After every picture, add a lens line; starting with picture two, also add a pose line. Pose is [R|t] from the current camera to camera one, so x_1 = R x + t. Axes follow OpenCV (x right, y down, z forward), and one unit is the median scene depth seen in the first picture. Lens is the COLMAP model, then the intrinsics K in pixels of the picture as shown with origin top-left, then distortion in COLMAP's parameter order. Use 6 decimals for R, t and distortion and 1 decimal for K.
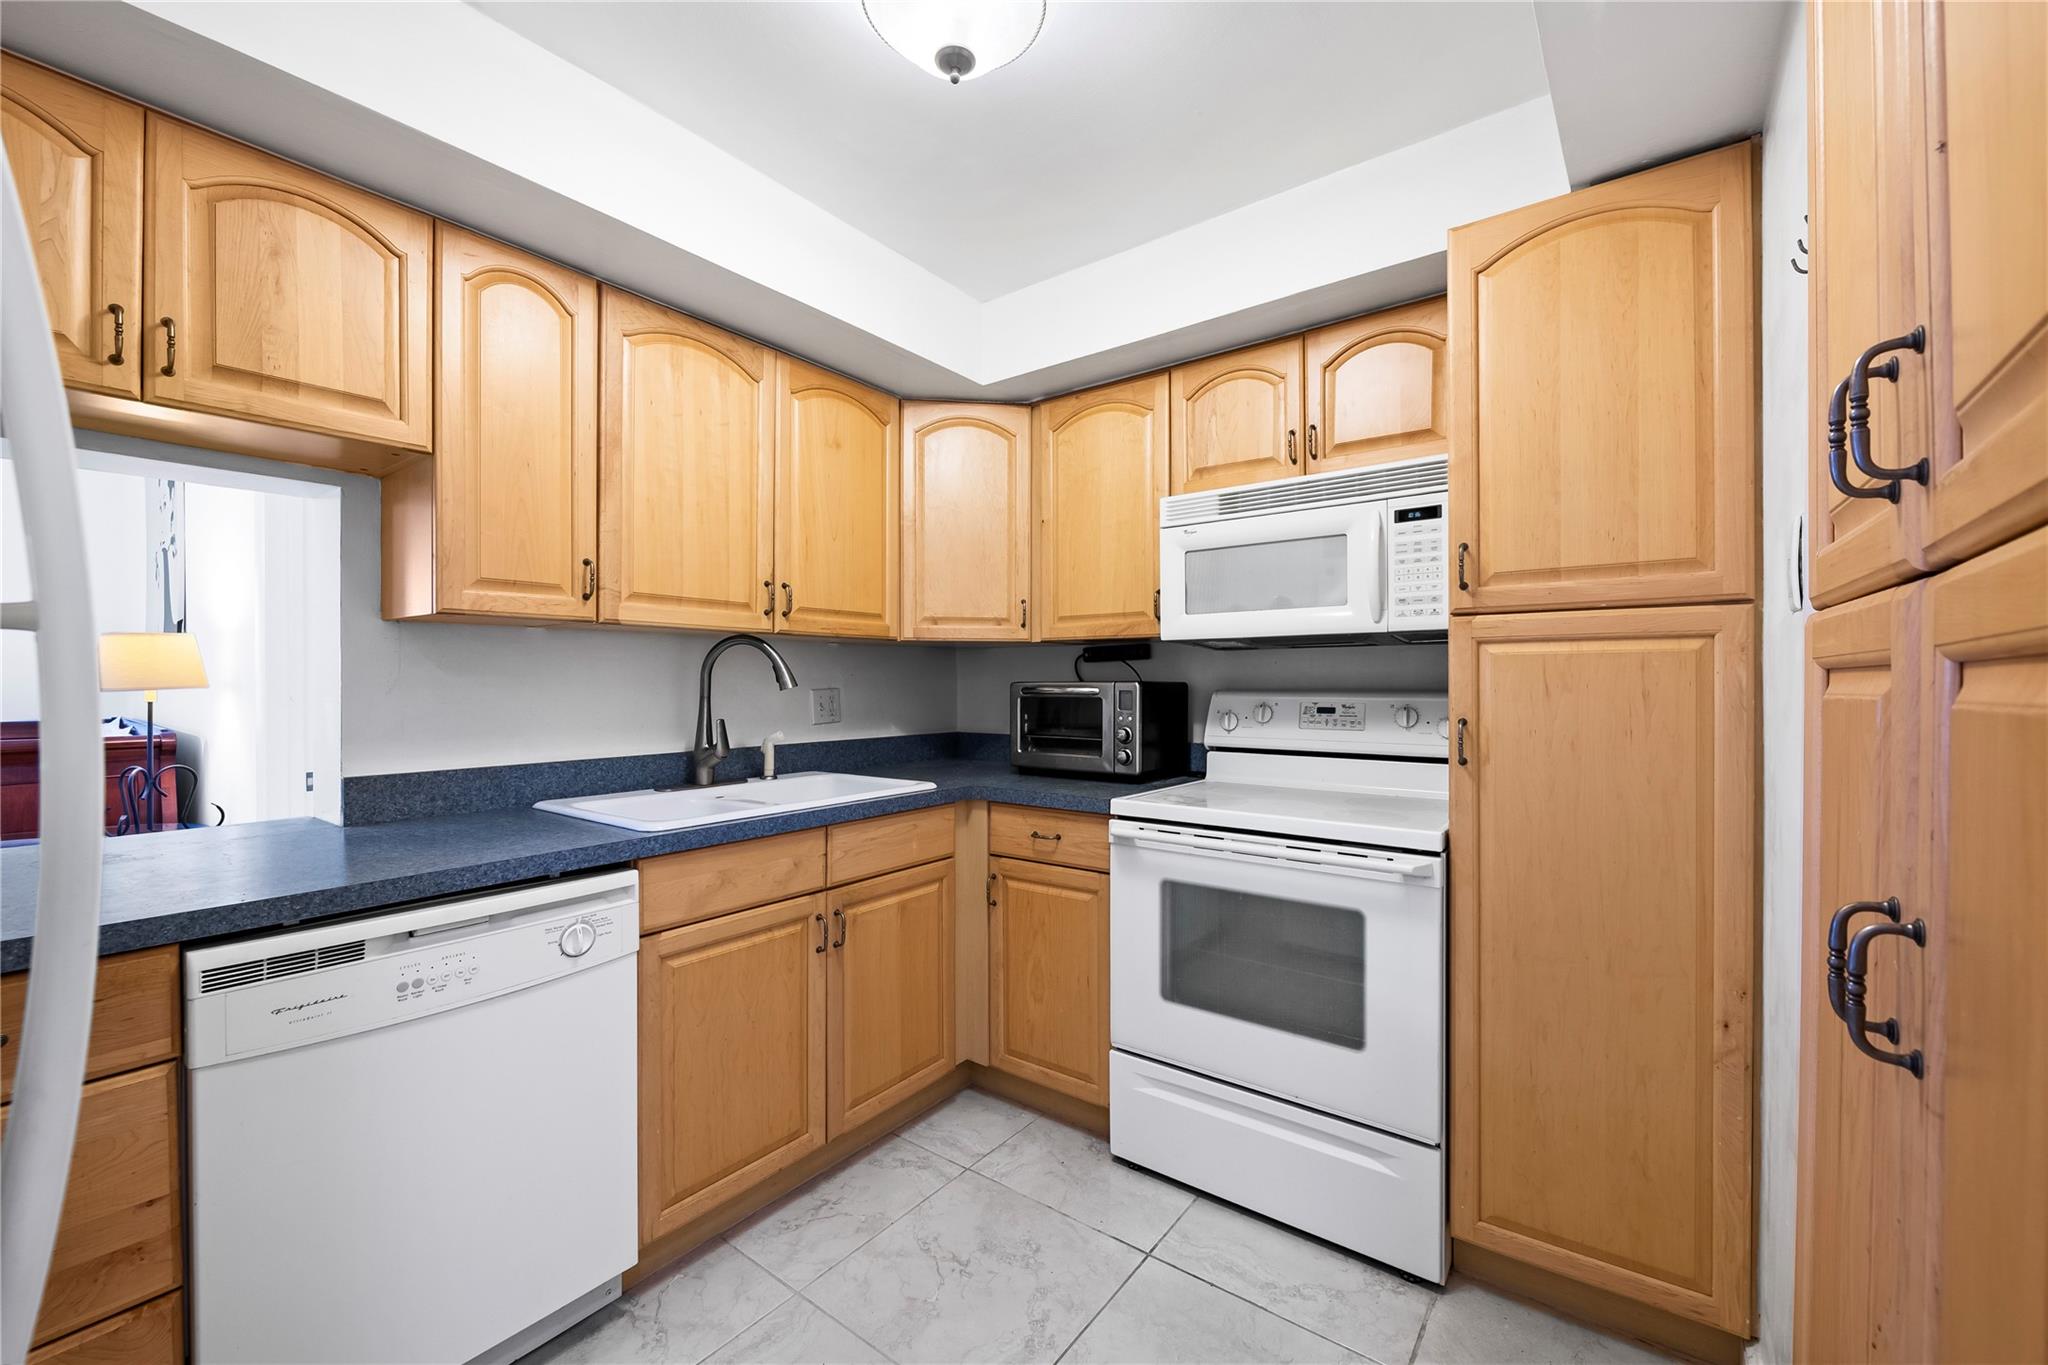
lens RADIAL K [[816.5, 0, 1029.8], [0, 816.5, 676.6], [0, 0, 1]] dist [-0.000813, -0.000444]
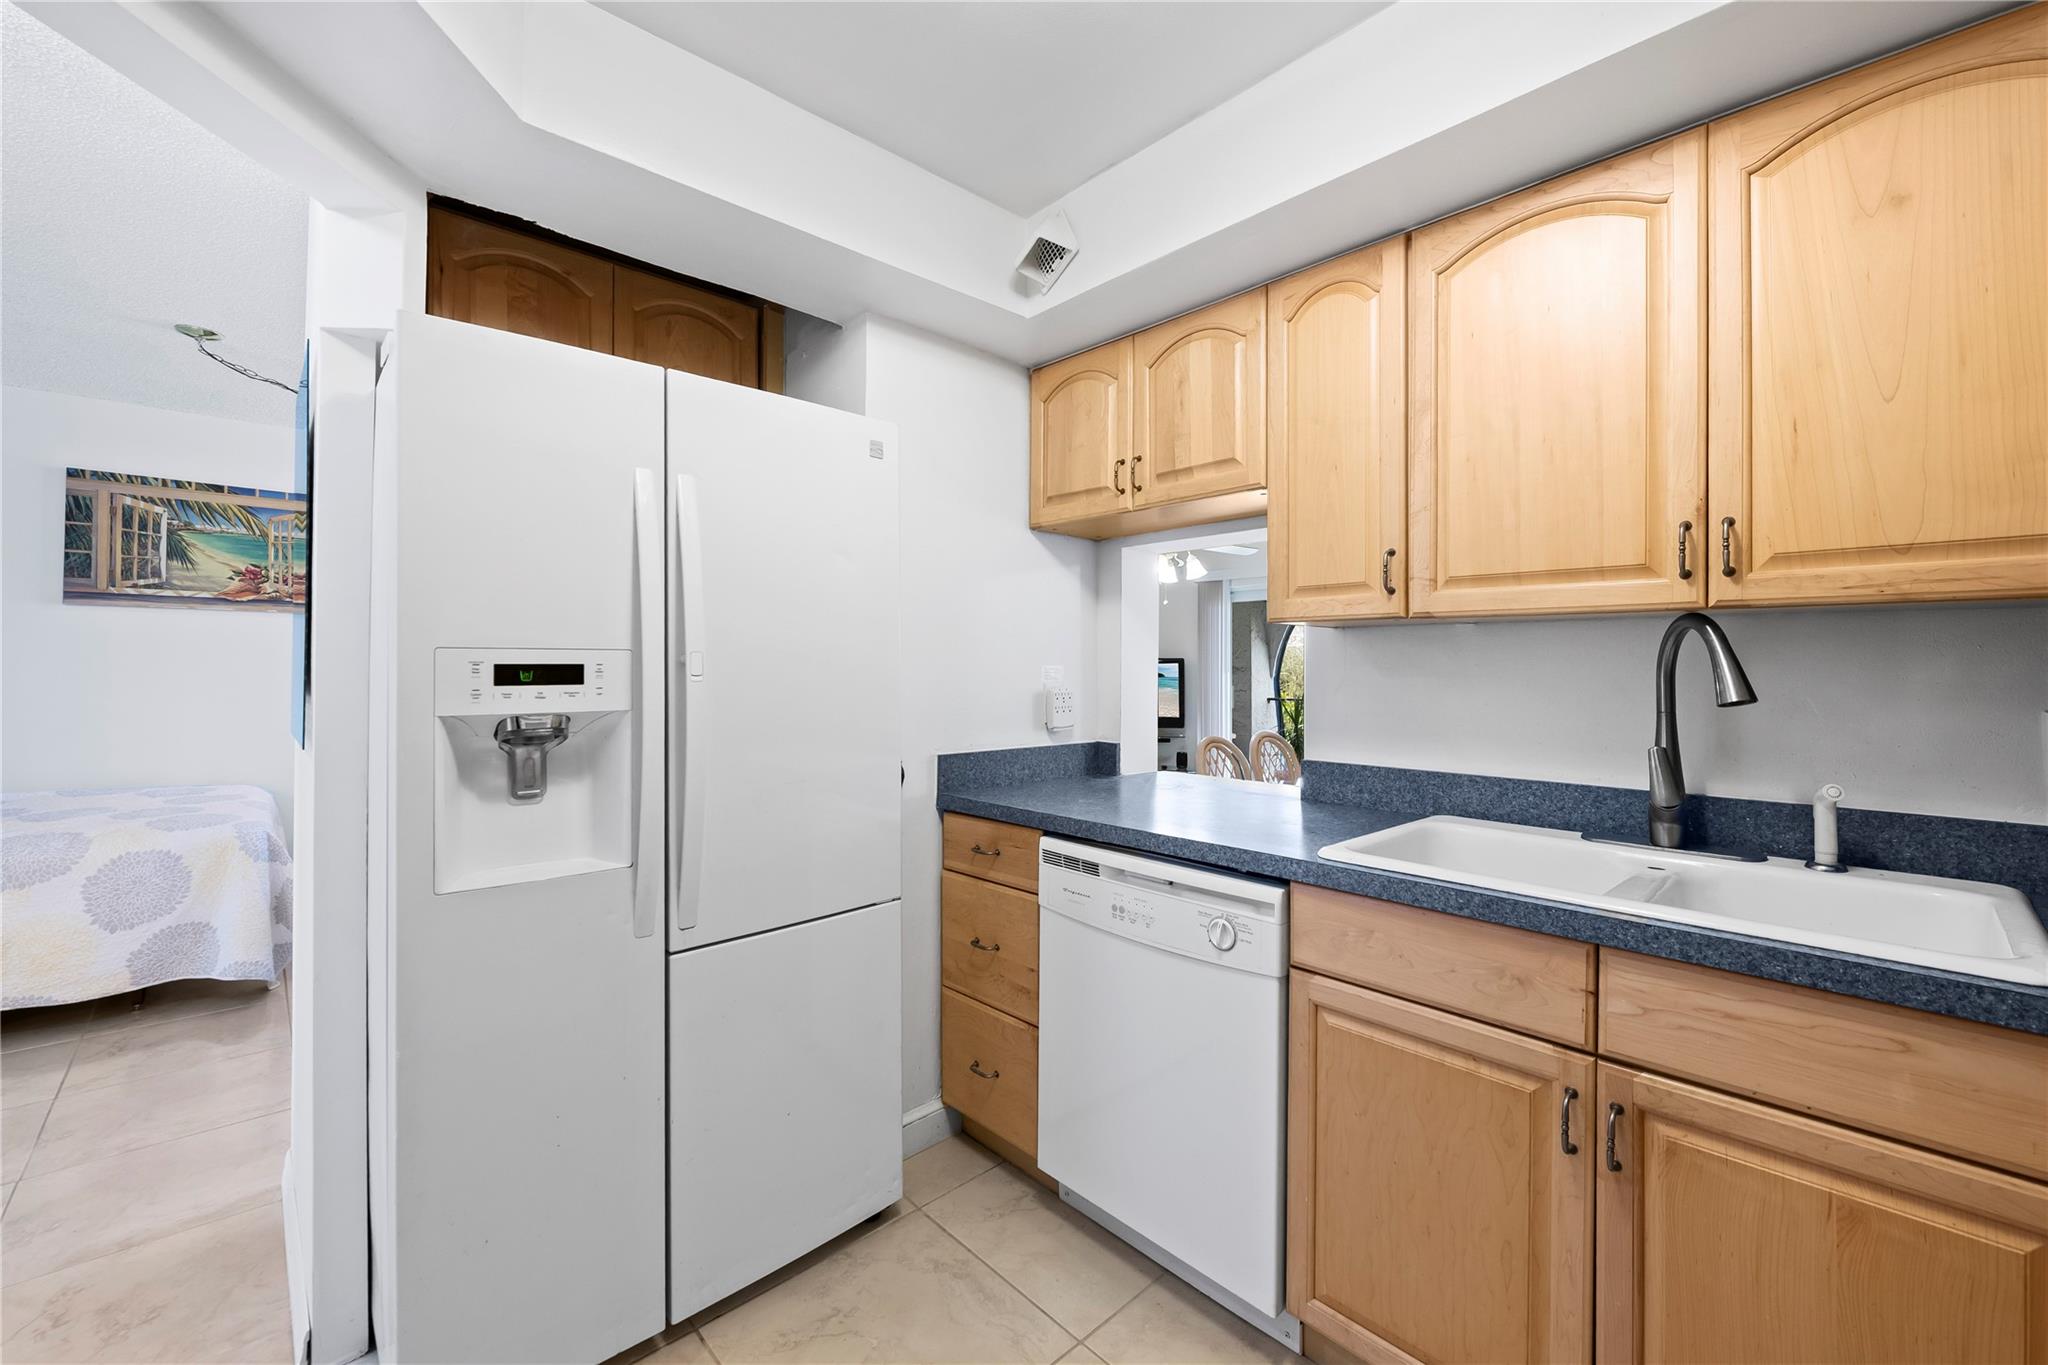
lens RADIAL K [[822.7, 0, 1059.8], [0, 822.7, 661.8], [0, 0, 1]] dist [-0.001824, -0.000557]
pose [[-0.153351, -0.011678, -0.988103, 0.403296], [-0.005333, 0.999925, -0.010990, -0.006870], [0.988157, 0.003584, -0.153402, 0.762240]]
